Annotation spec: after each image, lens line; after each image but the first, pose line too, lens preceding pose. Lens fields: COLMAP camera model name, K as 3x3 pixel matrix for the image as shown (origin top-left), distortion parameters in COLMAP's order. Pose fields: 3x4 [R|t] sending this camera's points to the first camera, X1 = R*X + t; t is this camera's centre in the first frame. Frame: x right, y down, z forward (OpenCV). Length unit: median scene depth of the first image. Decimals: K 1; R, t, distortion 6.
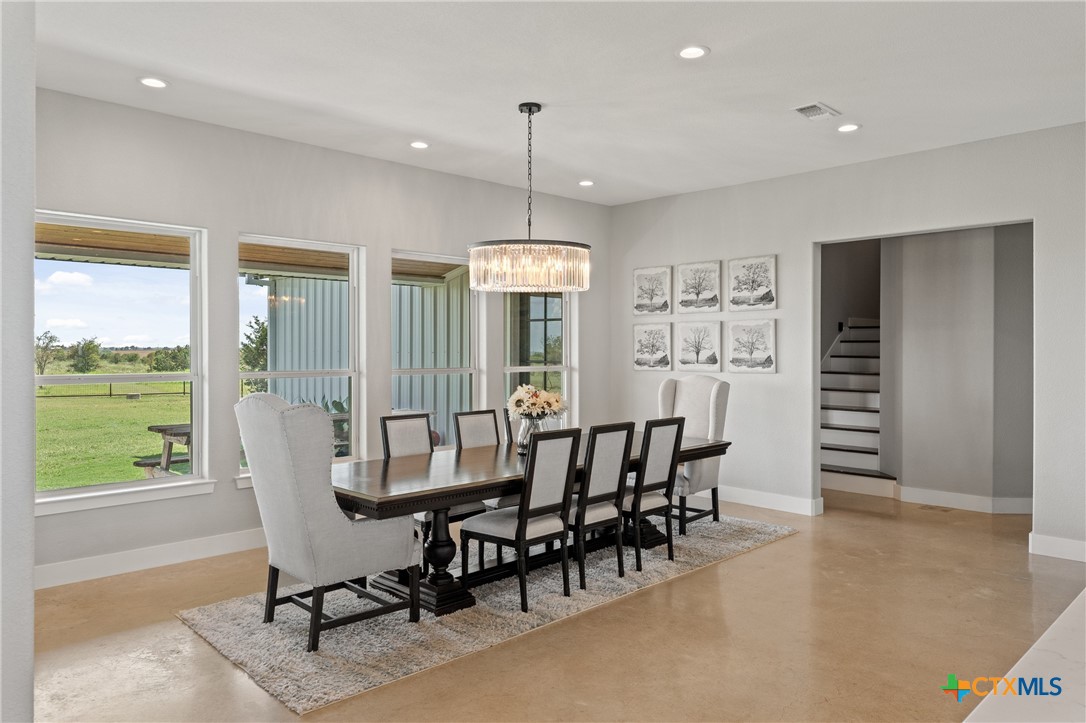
lens RADIAL K [[742.6, 0, 542.2], [0, 742.6, 362.3], [0, 0, 1]] dist [0.002285, 0.000241]
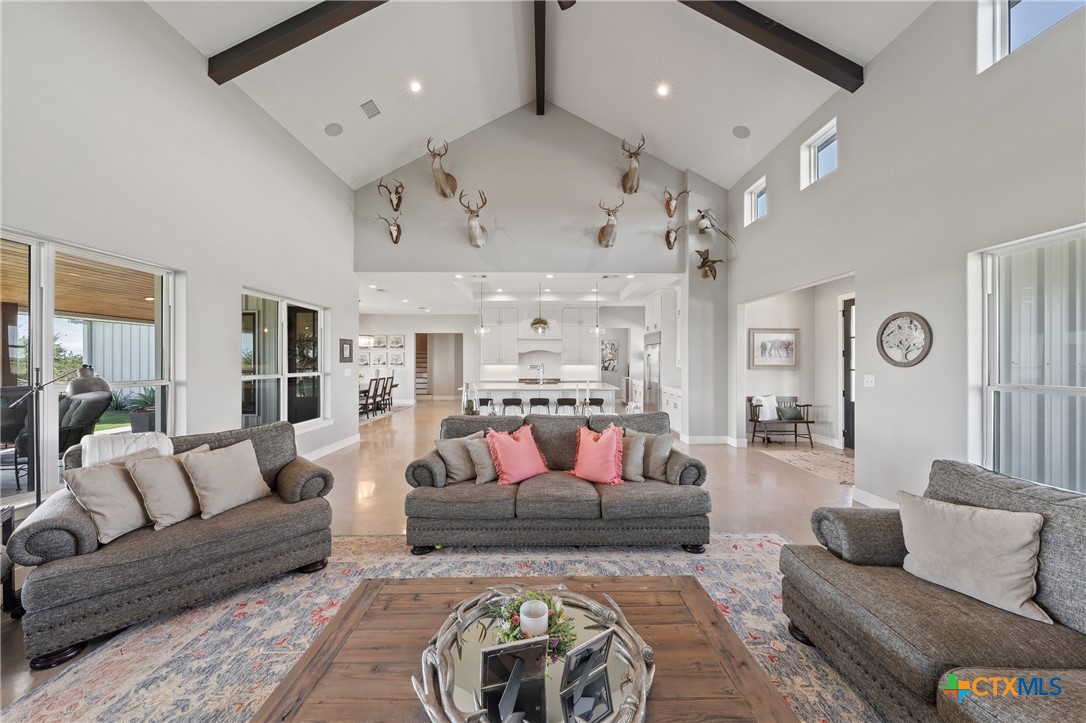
lens RADIAL K [[379.0, 0, 542.6], [0, 379.0, 363.6], [0, 0, 1]] dist [0.000496, 0.000011]
pose [[0.693961, -0.000878, 0.720012, -0.582896], [0.004268, 0.999987, -0.002894, 0.005562], [-0.720000, 0.005082, 0.693955, -0.834328]]
